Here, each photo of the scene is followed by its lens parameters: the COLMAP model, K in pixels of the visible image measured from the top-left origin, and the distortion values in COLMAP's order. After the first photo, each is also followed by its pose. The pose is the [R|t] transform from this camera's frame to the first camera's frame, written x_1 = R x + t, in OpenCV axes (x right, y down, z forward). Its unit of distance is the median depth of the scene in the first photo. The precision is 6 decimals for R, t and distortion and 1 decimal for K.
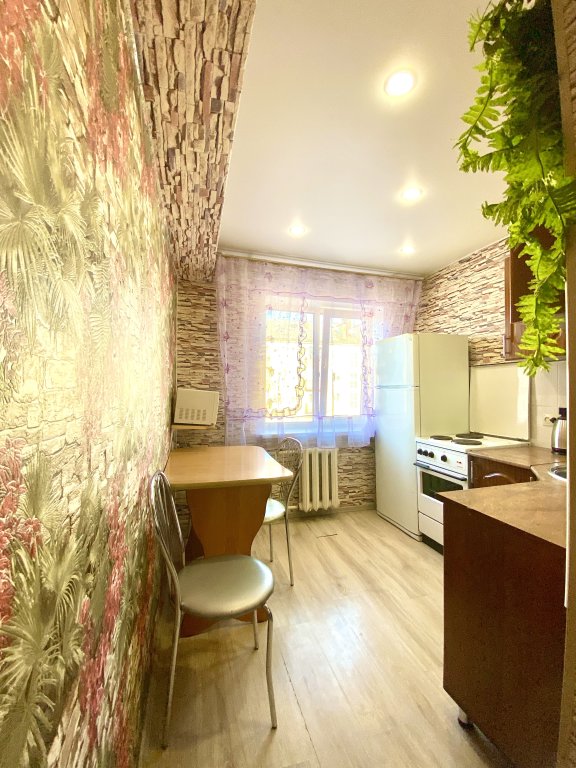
lens RADIAL K [[308.8, 0, 288.0], [0, 308.8, 384.0], [0, 0, 1]] dist [0.000240, 0.000022]
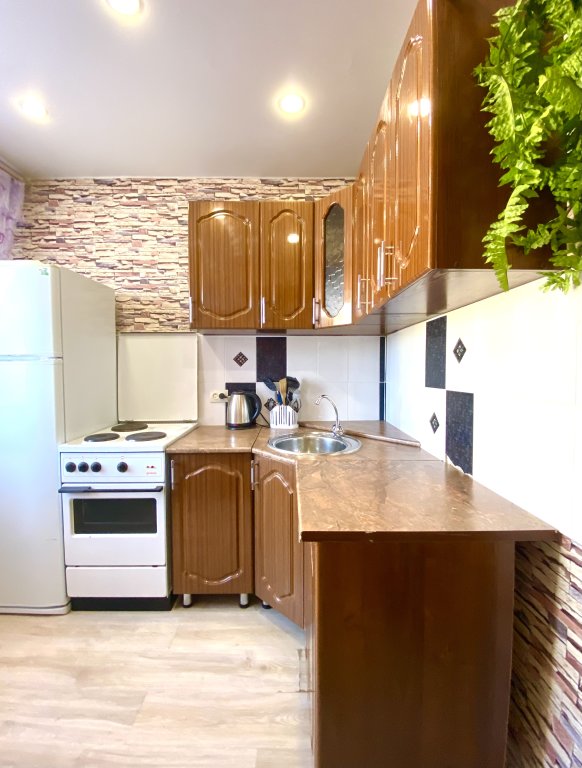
lens RADIAL K [[332.8, 0, 291.2], [0, 332.8, 380.8], [0, 0, 1]] dist [-0.008769, -0.000796]
pose [[0.280607, -0.037347, 0.959096, -0.057785], [-0.013386, 0.998993, 0.042818, 0.018718], [-0.959729, -0.024854, 0.279825, 0.405673]]
